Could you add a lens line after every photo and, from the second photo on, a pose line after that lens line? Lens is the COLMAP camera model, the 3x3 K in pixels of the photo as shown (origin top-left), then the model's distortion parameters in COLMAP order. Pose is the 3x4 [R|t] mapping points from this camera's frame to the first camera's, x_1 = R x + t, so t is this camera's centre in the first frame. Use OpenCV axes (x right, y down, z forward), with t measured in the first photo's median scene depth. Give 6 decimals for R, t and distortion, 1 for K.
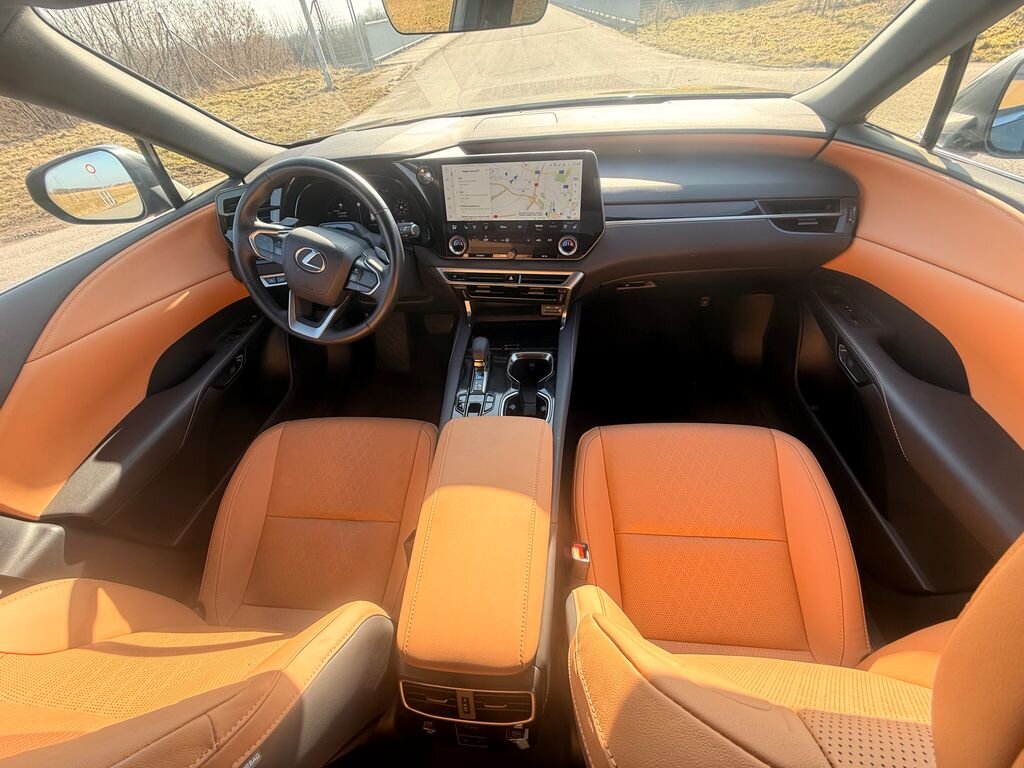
lens RADIAL K [[413.7, 0, 504.5], [0, 413.7, 385.1], [0, 0, 1]] dist [0.004476, -0.001287]
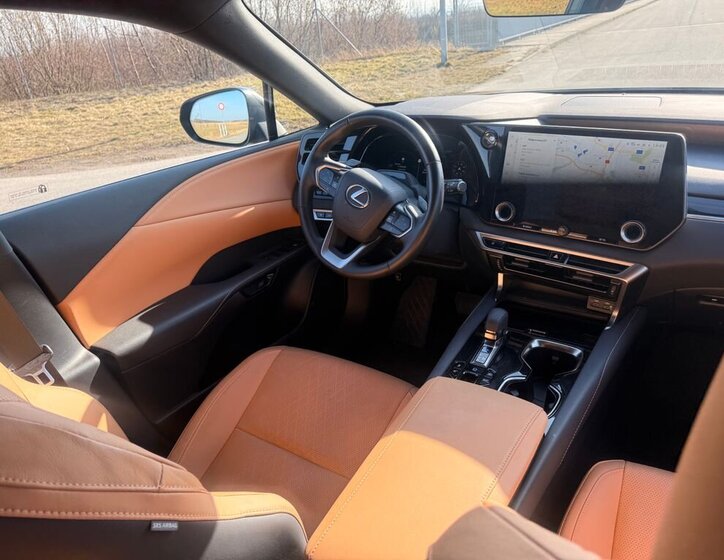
lens RADIAL K [[542.3, 0, 358.8], [0, 542.3, 283.2], [0, 0, 1]] dist [0.047323, -0.042389]
pose [[0.885414, 0.226105, -0.406102, 0.130800], [-0.319172, 0.930911, -0.177580, 0.133996], [0.337893, 0.286849, 0.896407, -0.159747]]
